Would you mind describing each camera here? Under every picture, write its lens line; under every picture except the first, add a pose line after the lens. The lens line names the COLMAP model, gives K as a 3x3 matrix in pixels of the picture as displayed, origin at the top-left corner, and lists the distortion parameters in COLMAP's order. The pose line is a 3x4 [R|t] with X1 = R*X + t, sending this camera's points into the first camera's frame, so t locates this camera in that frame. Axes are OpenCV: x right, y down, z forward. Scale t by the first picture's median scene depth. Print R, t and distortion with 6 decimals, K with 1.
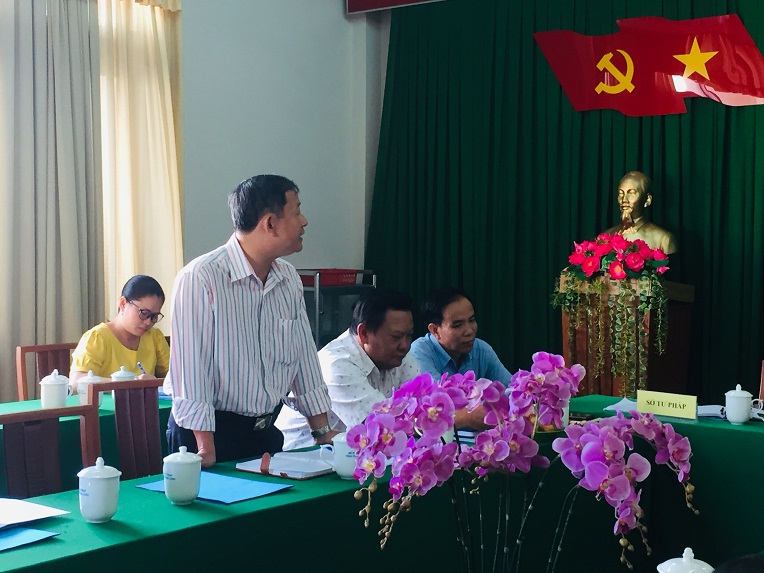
lens RADIAL K [[1197.9, 0, 382.0], [0, 1197.9, 286.5], [0, 0, 1]] dist [0.015179, 0.032133]
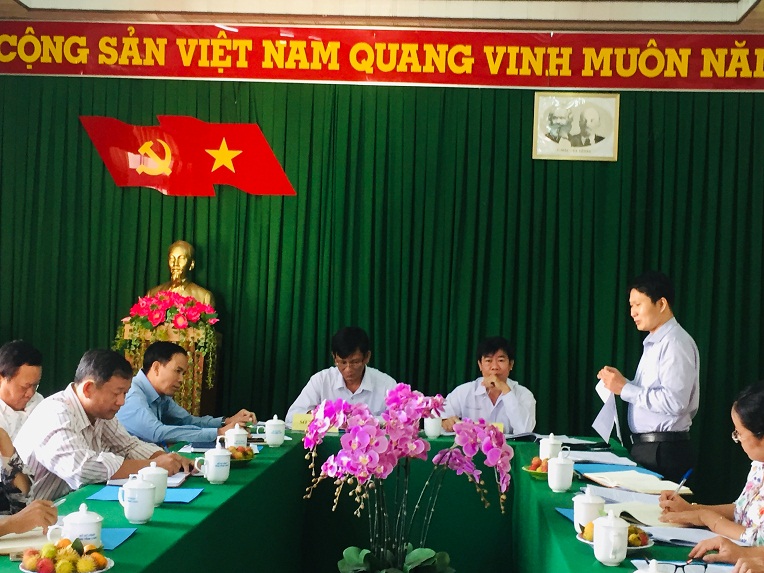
lens RADIAL K [[1113.8, 0, 382.0], [0, 1113.8, 286.5], [0, 0, 1]] dist [0.022933, 0.017868]
pose [[0.819472, 0.024954, 0.572576, -0.280909], [-0.003316, 0.999241, -0.038804, -0.005121], [-0.573110, 0.029901, 0.818933, -0.057999]]
